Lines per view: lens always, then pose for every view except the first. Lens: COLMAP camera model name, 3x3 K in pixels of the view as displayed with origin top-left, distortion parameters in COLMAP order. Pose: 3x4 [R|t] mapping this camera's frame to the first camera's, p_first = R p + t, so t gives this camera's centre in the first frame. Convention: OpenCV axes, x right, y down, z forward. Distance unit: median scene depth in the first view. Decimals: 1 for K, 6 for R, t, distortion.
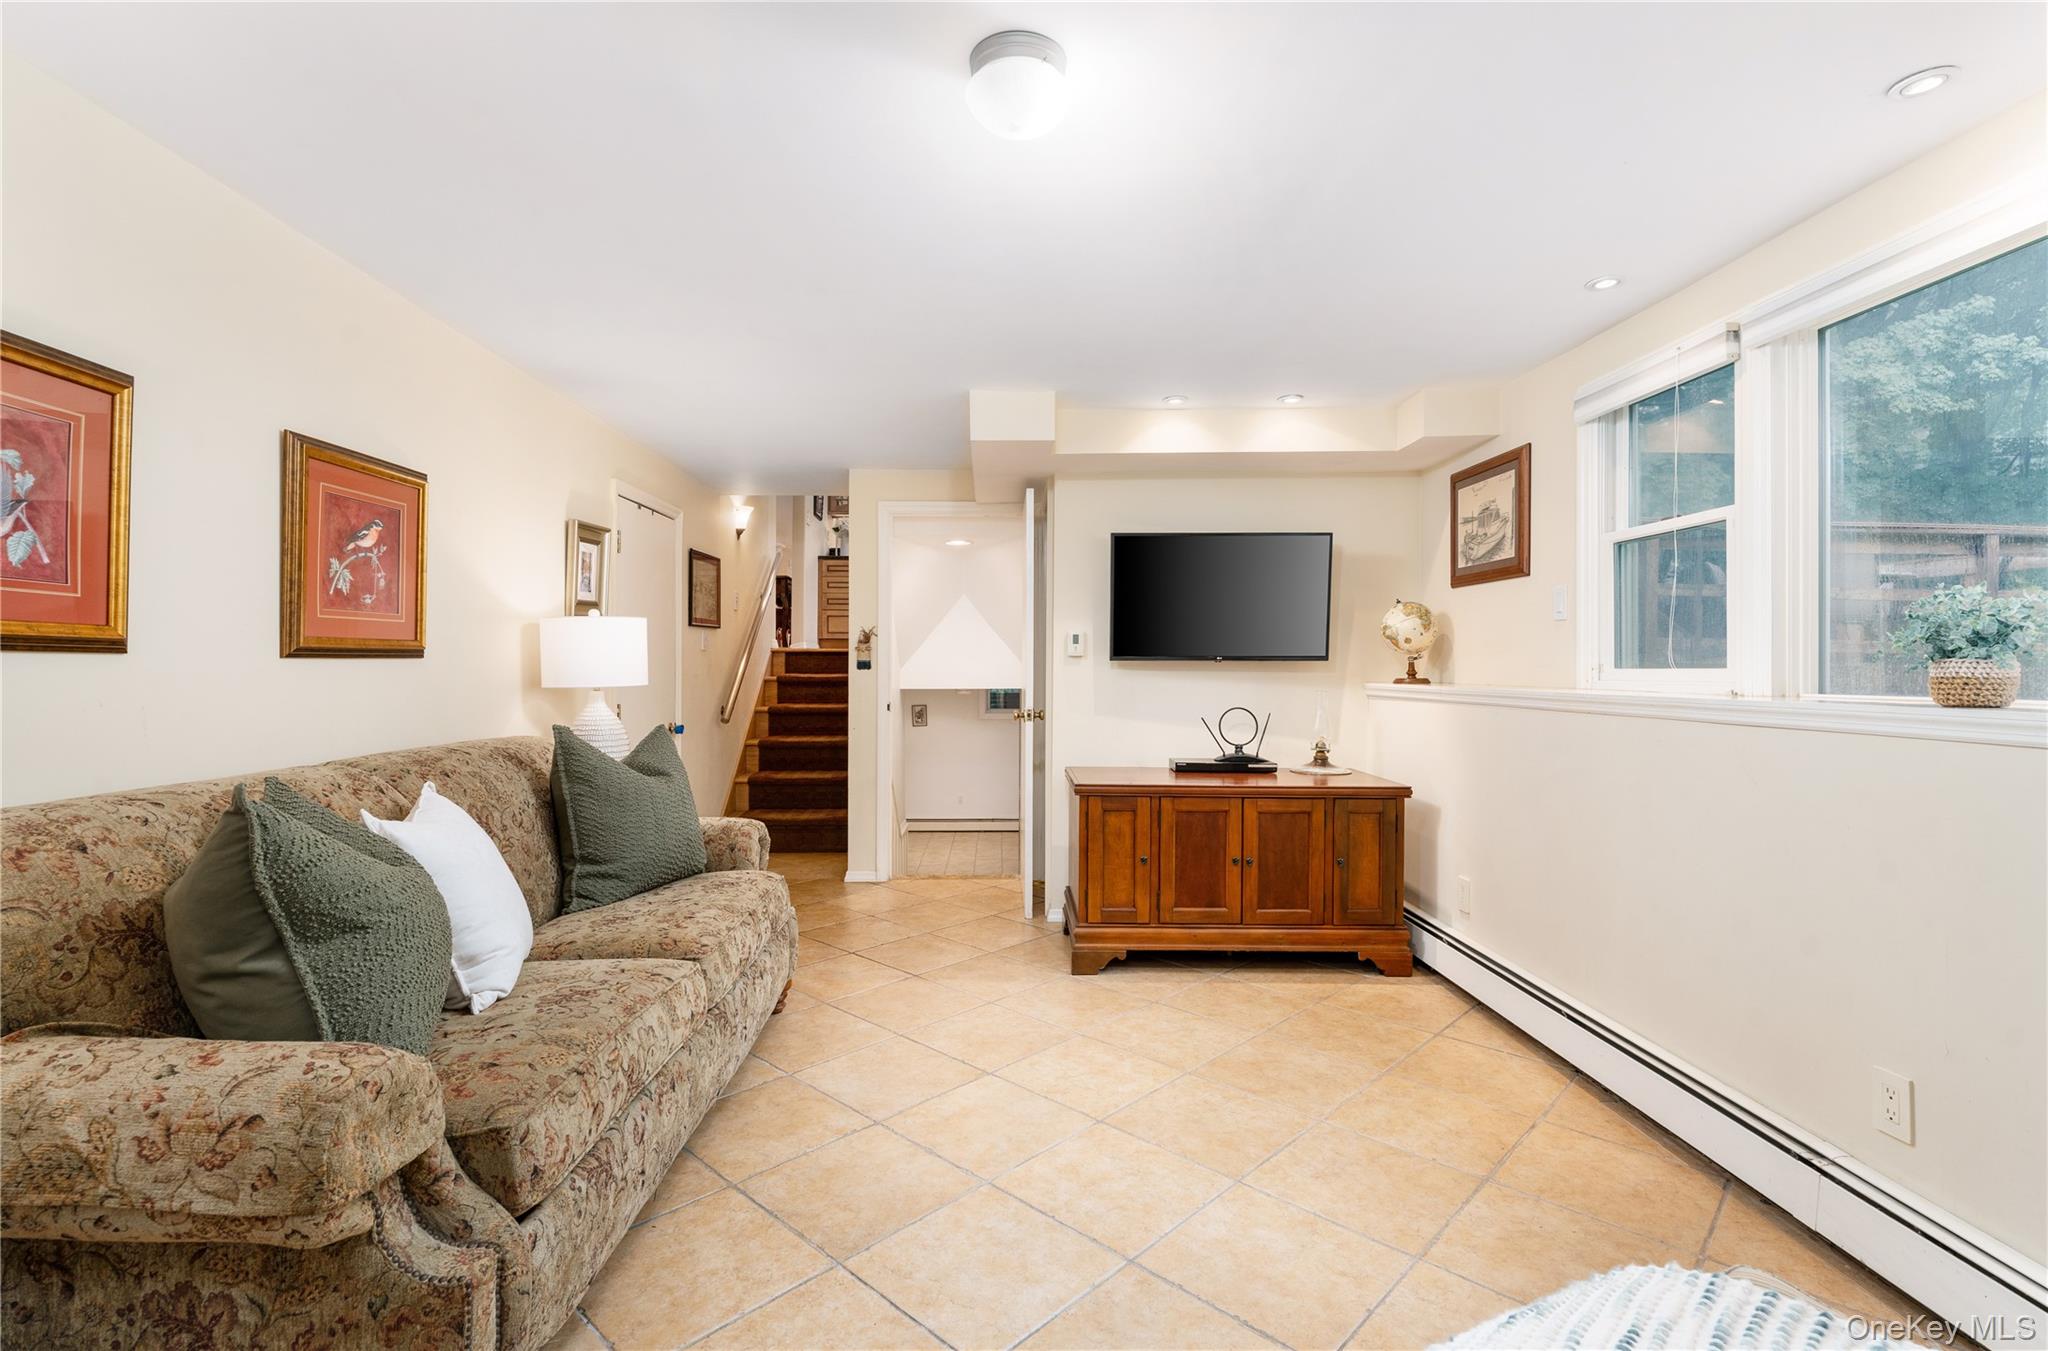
lens RADIAL K [[907.8, 0, 1009.9], [0, 907.8, 666.0], [0, 0, 1]] dist [-0.001276, -0.000962]
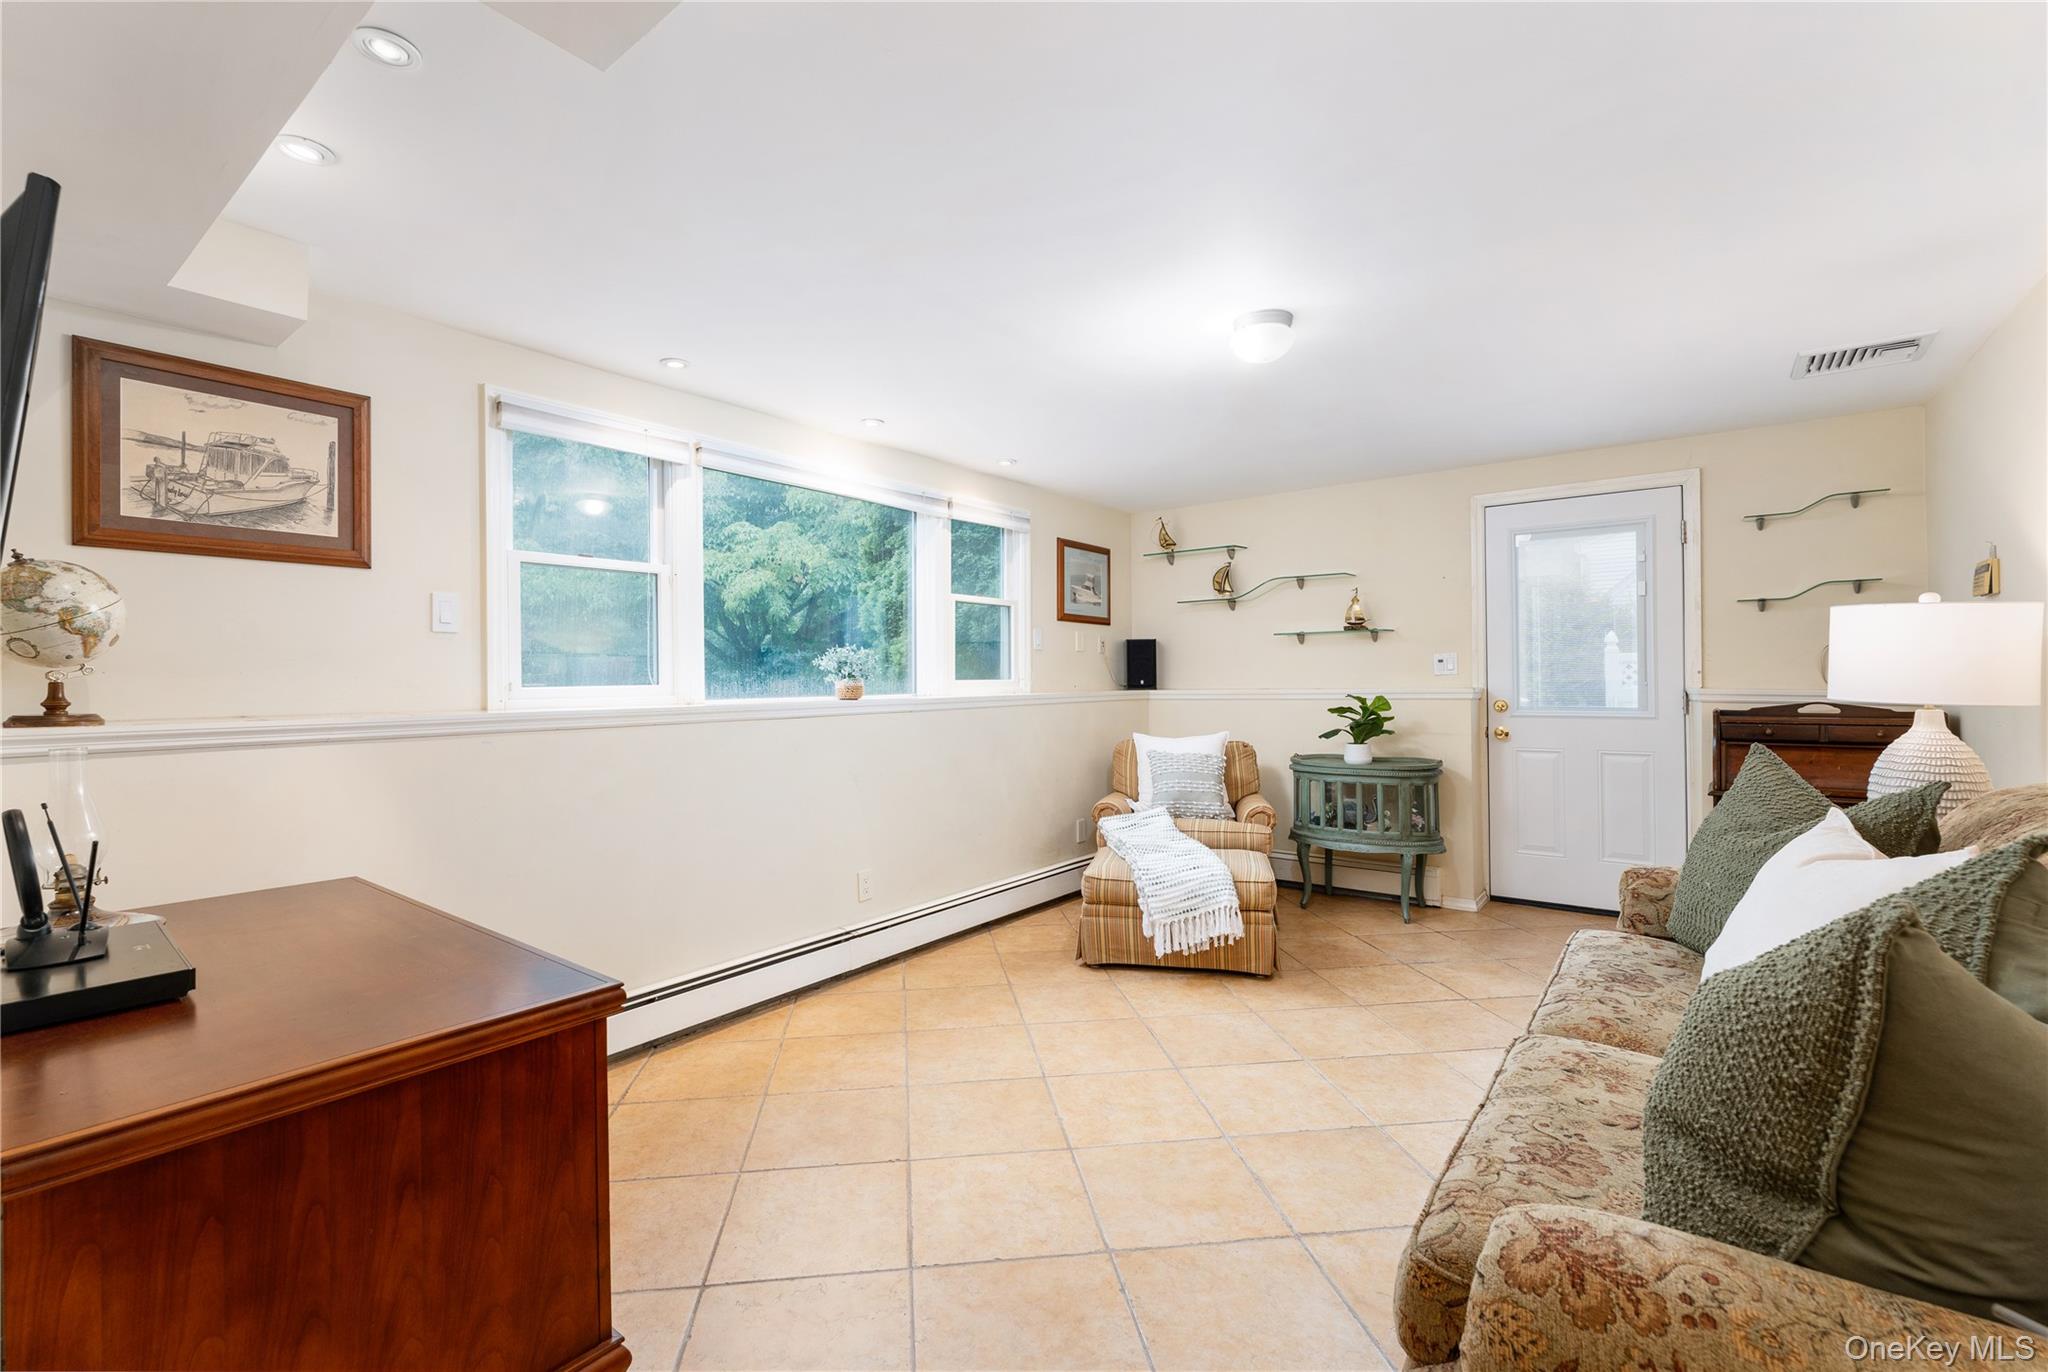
lens RADIAL K [[843.1, 0, 1016.1], [0, 843.1, 675.5], [0, 0, 1]] dist [-0.001614, -0.000137]
pose [[-0.766052, 0.007045, 0.642740, -0.593742], [0.007984, 0.999967, -0.001445, -0.007071], [-0.642729, 0.004025, -0.766083, 2.324155]]
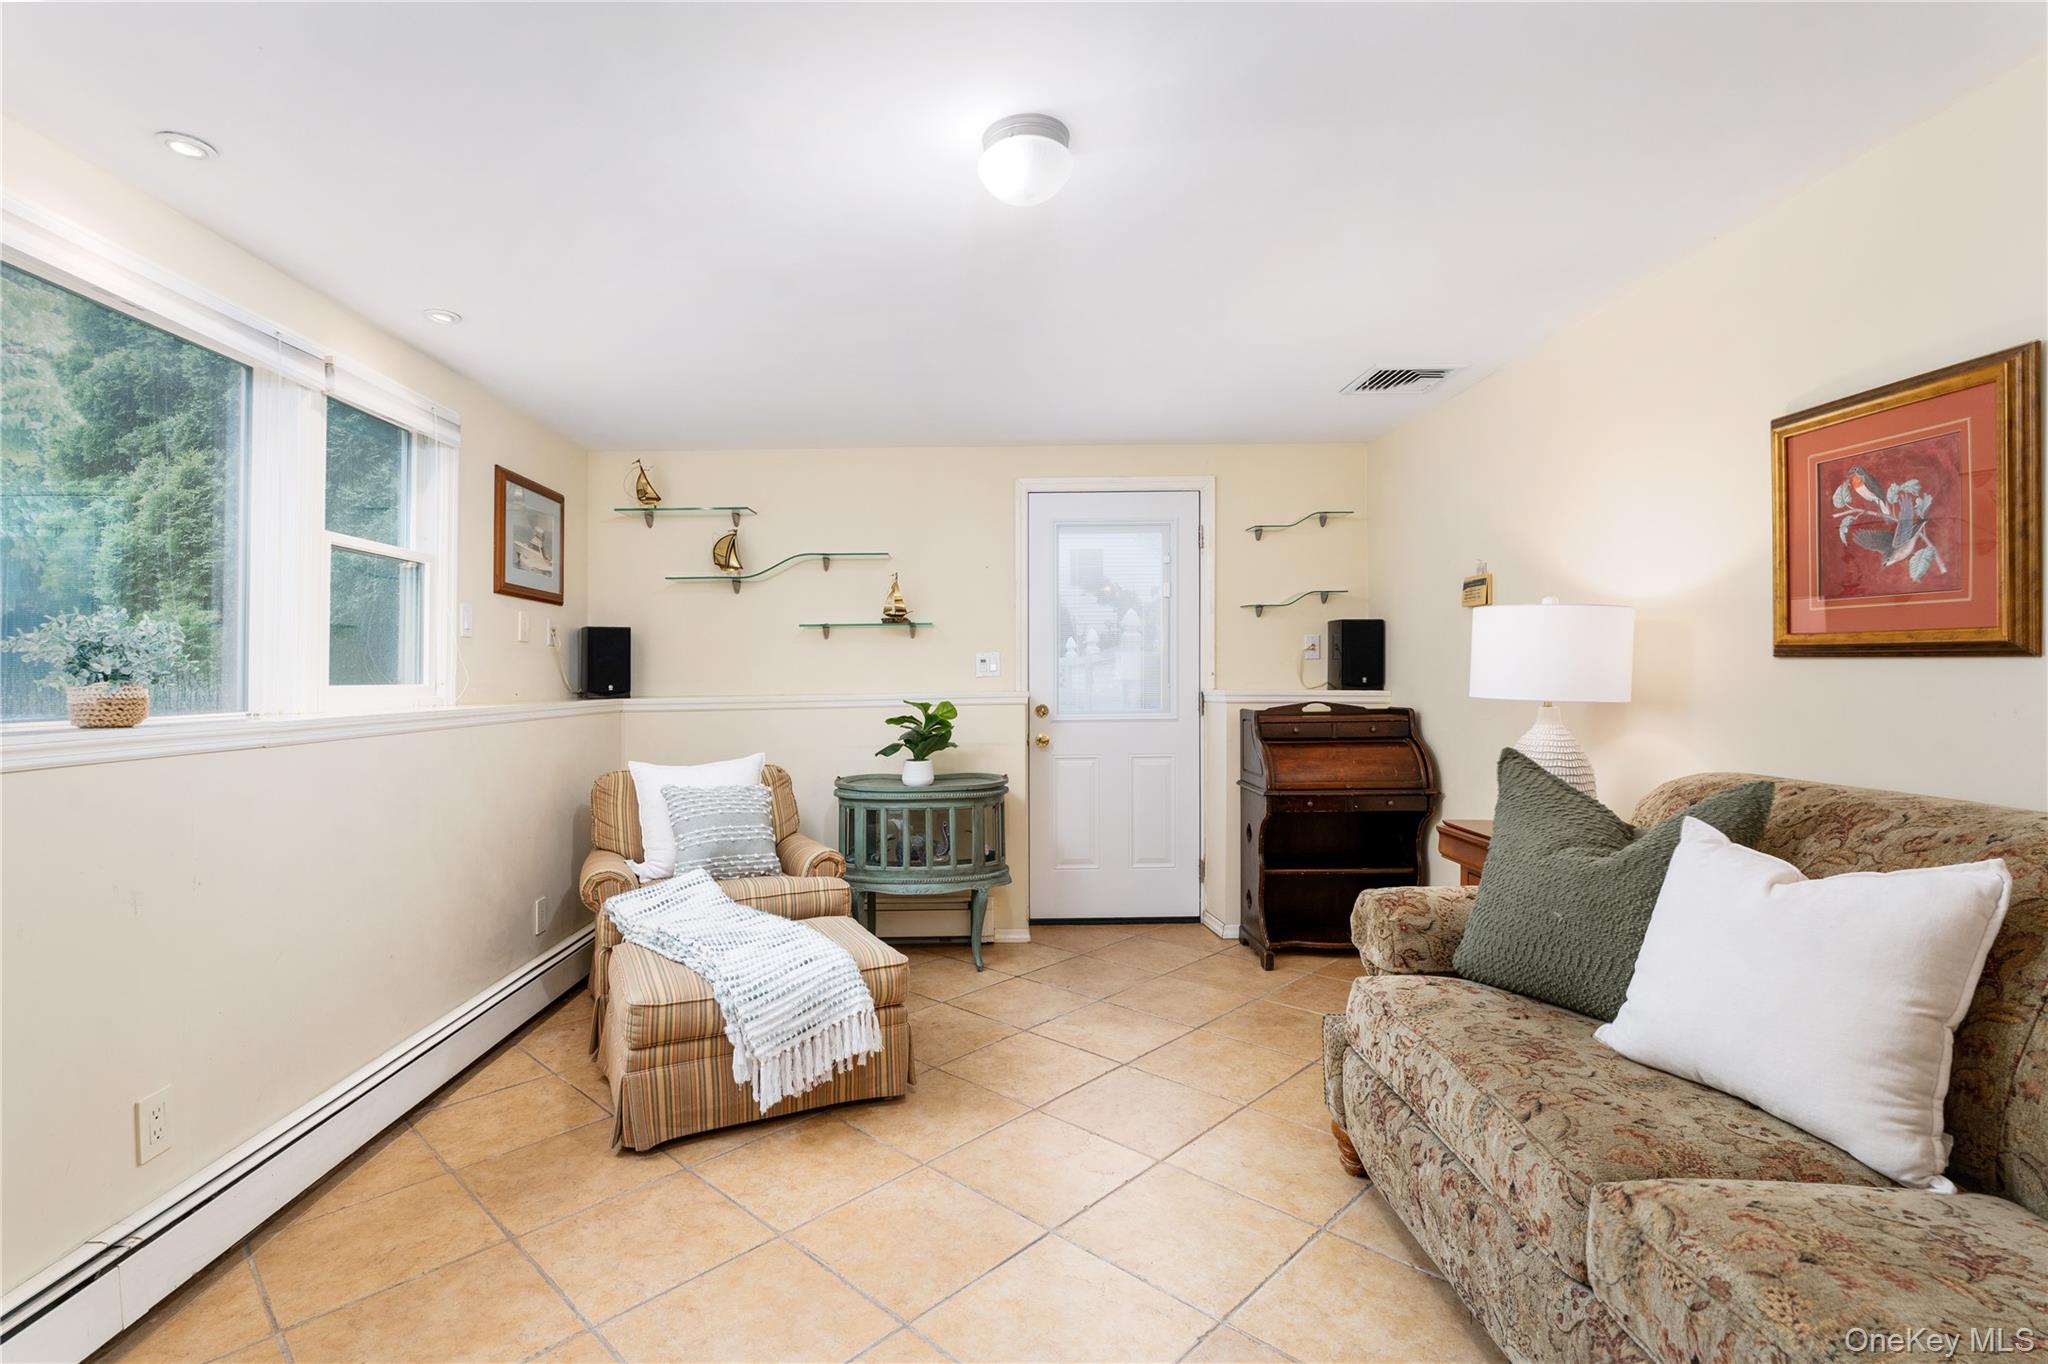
lens RADIAL K [[907.8, 0, 930.2], [0, 907.8, 667.1], [0, 0, 1]] dist [-0.001276, -0.000962]
pose [[-0.998155, 0.009525, 0.059966, 0.049129], [0.008896, 0.999903, -0.010741, -0.003304], [-0.060062, -0.010187, -0.998143, 1.978184]]
